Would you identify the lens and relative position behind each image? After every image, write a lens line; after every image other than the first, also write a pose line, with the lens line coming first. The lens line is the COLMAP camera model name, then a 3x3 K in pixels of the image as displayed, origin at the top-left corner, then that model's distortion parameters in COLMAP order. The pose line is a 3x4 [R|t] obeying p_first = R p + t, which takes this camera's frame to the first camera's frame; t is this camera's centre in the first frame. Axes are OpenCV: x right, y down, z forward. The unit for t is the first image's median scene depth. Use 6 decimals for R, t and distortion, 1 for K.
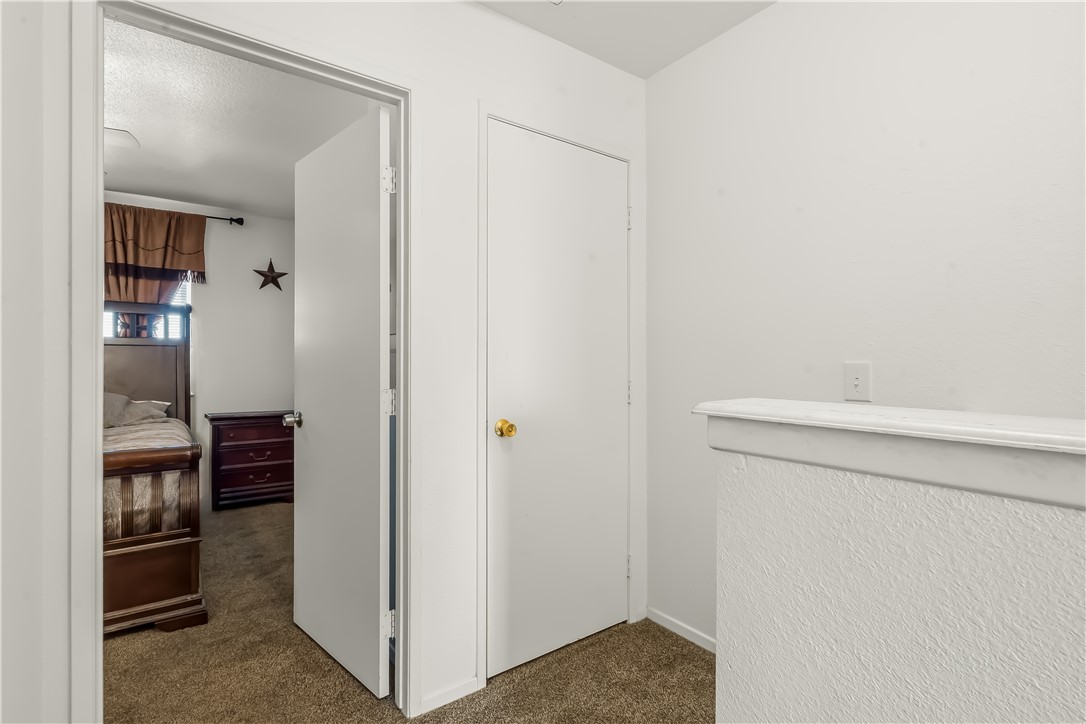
lens RADIAL K [[511.4, 0, 550.8], [0, 511.4, 359.4], [0, 0, 1]] dist [0.006021, -0.000833]
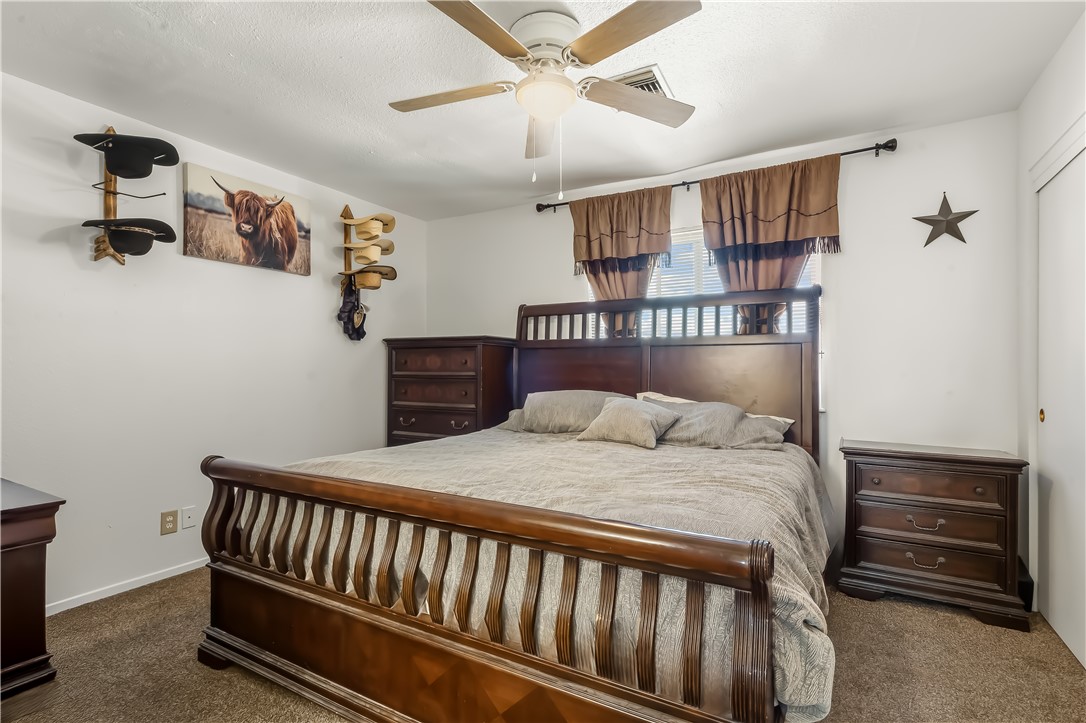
lens RADIAL K [[511.4, 0, 541.0], [0, 511.4, 362.2], [0, 0, 1]] dist [0.006021, -0.000833]
pose [[0.388122, 0.000241, -0.921608, -0.201492], [0.004286, 0.999989, 0.002067, -0.002059], [0.921598, -0.004752, 0.388117, 0.377579]]
